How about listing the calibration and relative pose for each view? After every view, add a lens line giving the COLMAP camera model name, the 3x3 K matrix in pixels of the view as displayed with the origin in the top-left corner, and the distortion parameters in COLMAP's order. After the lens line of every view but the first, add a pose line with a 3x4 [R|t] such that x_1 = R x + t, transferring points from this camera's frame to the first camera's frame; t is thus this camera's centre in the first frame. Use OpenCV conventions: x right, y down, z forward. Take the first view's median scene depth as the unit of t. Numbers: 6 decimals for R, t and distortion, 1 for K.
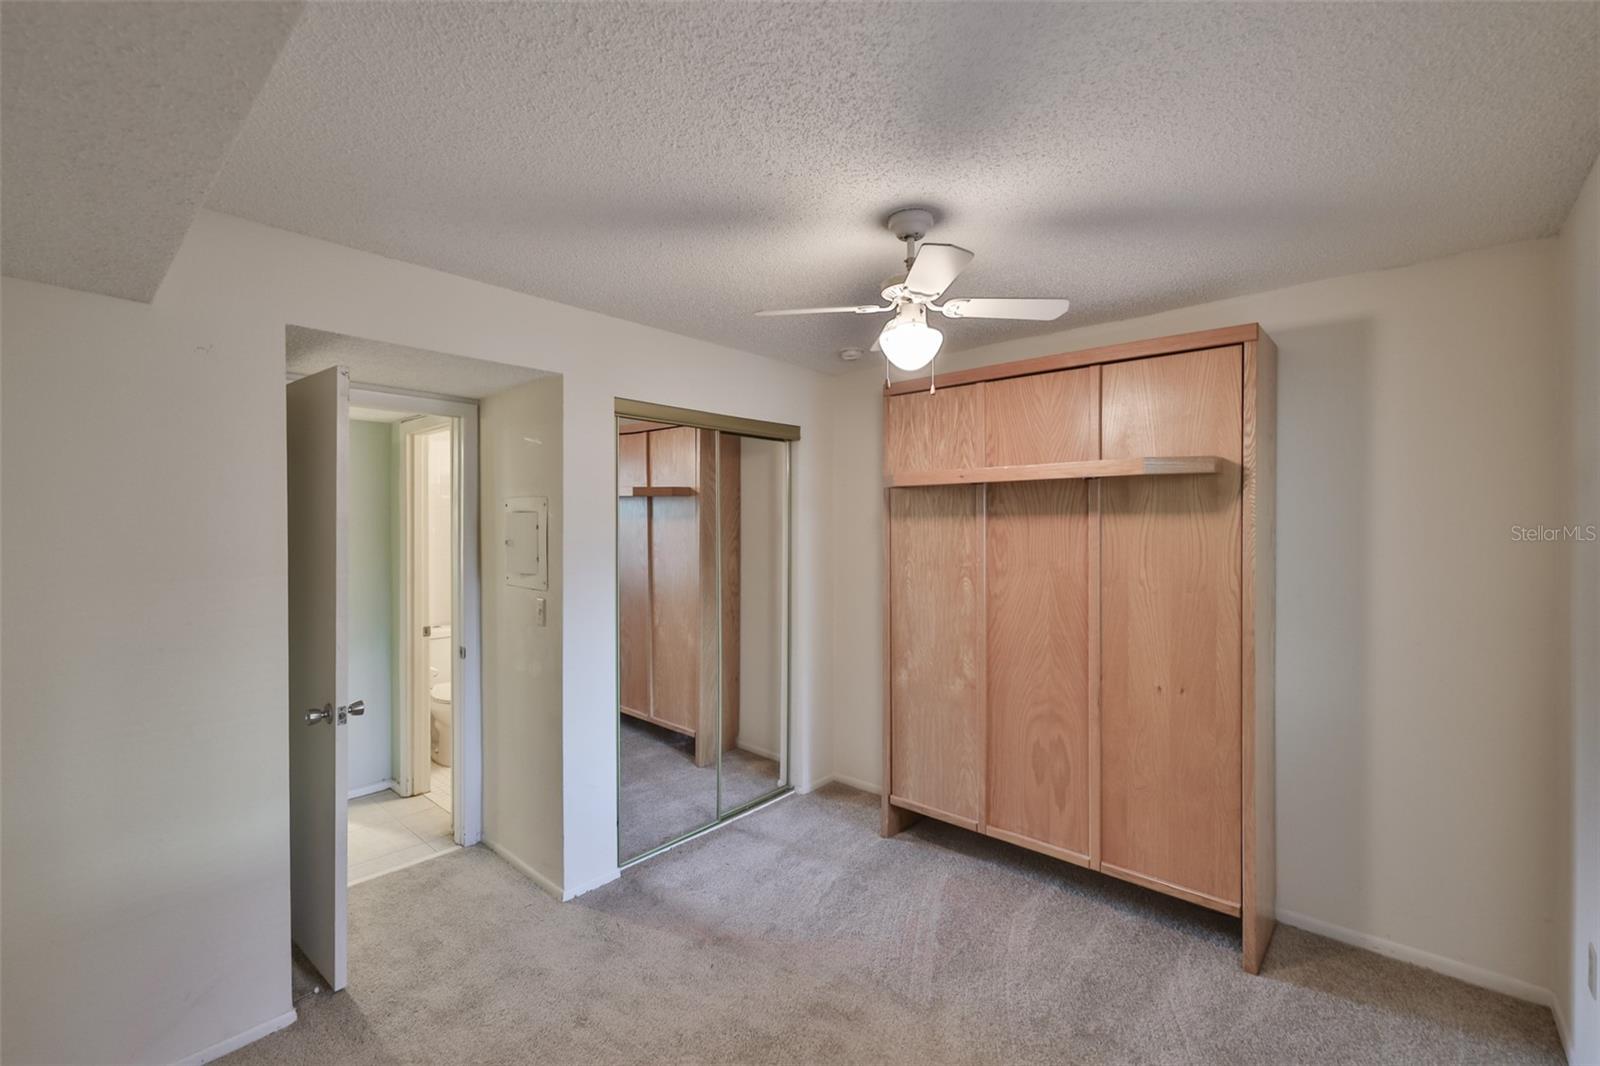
lens RADIAL K [[678.0, 0, 789.5], [0, 678.0, 526.4], [0, 0, 1]] dist [-0.002220, -0.000018]
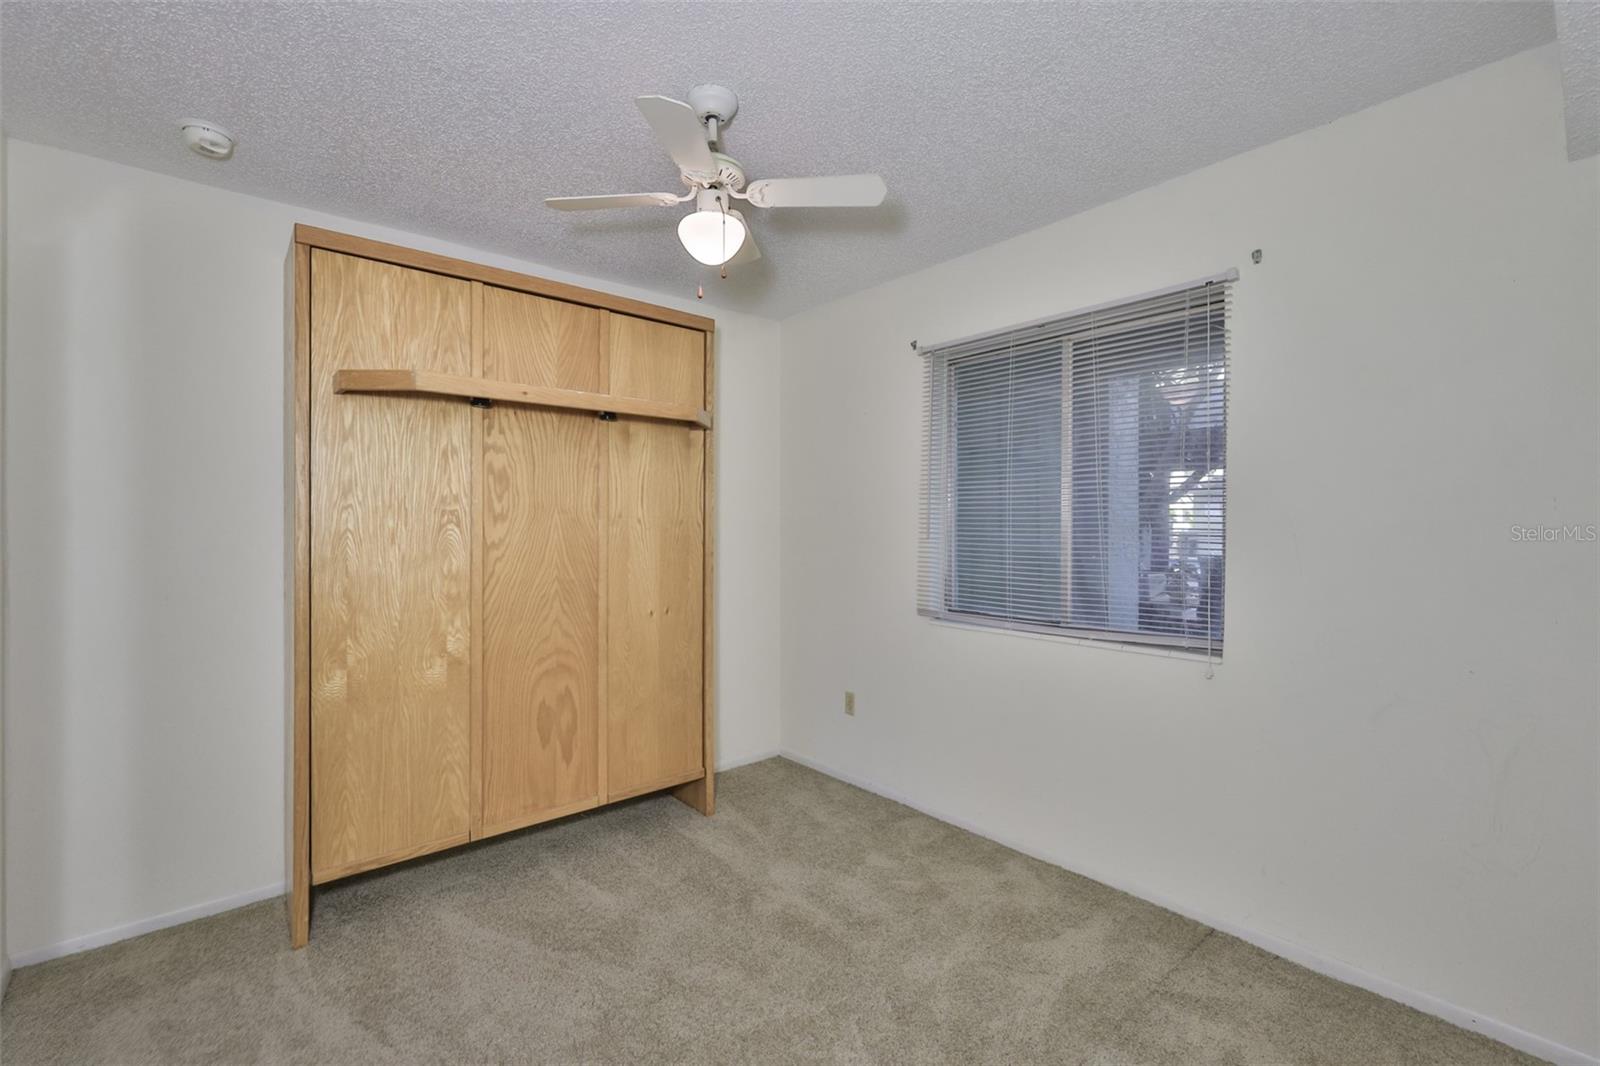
lens RADIAL K [[678.0, 0, 789.5], [0, 678.0, 526.4], [0, 0, 1]] dist [-0.002220, -0.000018]
pose [[0.137042, 0.002735, 0.990561, -0.488326], [0.003297, 0.999989, -0.003217, 0.087013], [-0.990560, 0.003707, 0.137032, 0.545426]]
